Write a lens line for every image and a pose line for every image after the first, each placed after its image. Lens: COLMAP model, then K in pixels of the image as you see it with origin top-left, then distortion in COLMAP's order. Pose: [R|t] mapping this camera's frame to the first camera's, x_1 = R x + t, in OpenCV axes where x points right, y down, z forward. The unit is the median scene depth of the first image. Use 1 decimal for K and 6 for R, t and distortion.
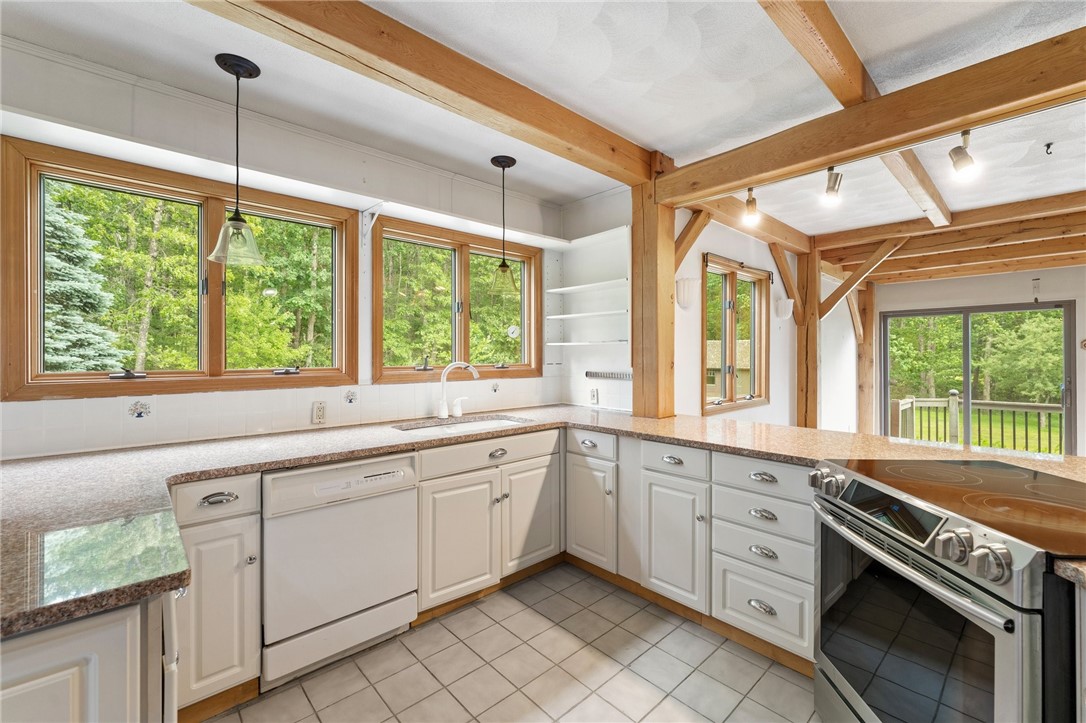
lens RADIAL K [[444.6, 0, 515.1], [0, 444.6, 354.6], [0, 0, 1]] dist [-0.000201, 0.000868]
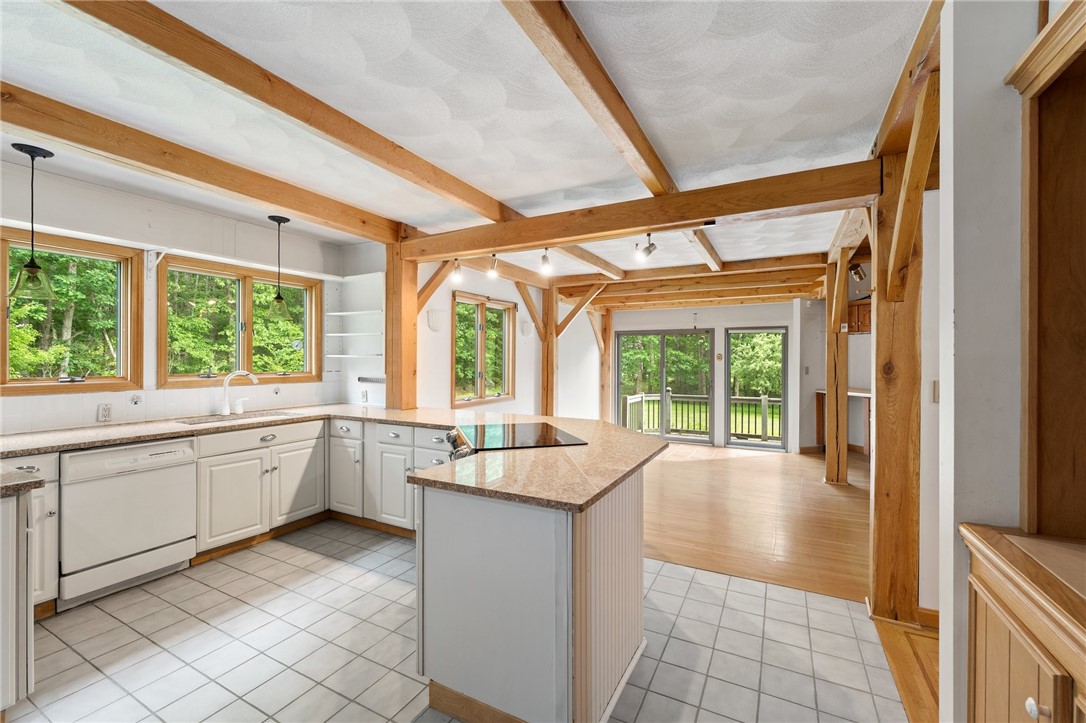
lens RADIAL K [[444.6, 0, 515.8], [0, 444.6, 362.0], [0, 0, 1]] dist [-0.000201, 0.000868]
pose [[0.934438, 0.005203, 0.356089, 0.163585], [-0.008190, 0.999943, 0.006881, -0.025059], [-0.356033, -0.009346, 0.934427, -0.491516]]
